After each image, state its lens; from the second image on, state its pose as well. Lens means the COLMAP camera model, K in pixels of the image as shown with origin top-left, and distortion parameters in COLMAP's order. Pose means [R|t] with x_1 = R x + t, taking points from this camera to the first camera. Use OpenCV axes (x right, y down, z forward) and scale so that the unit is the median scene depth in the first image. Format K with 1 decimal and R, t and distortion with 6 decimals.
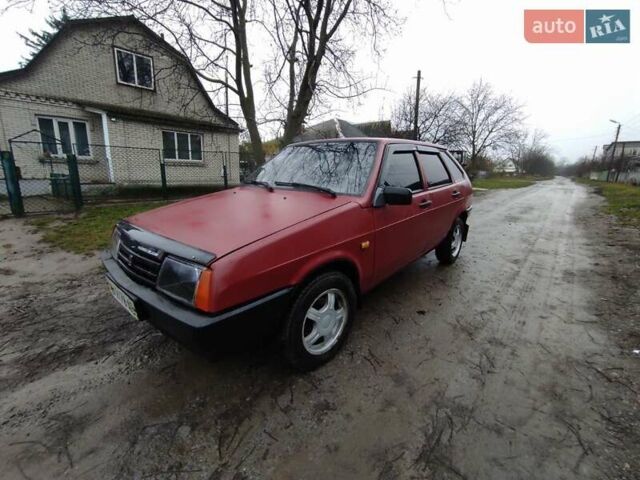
lens RADIAL K [[286.5, 0, 321.7], [0, 286.5, 238.6], [0, 0, 1]] dist [-0.009770, 0.000772]
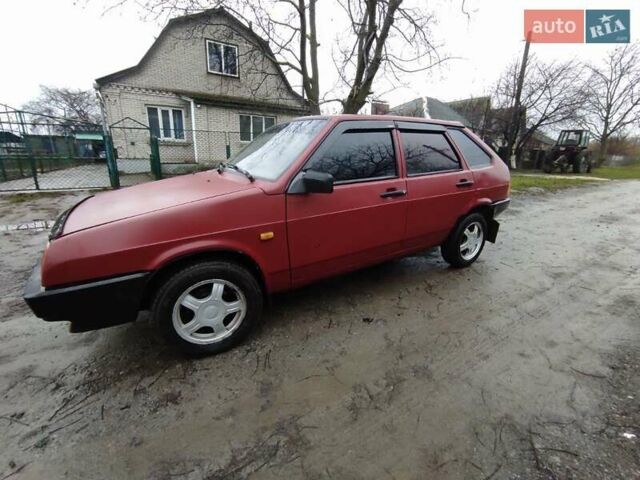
lens RADIAL K [[286.5, 0, 321.7], [0, 286.5, 238.6], [0, 0, 1]] dist [-0.009770, 0.000772]
pose [[0.954652, 0.090573, -0.283611, 0.109479], [-0.074386, 0.994952, 0.067357, -0.008271], [0.288280, -0.043205, 0.956571, 0.036805]]
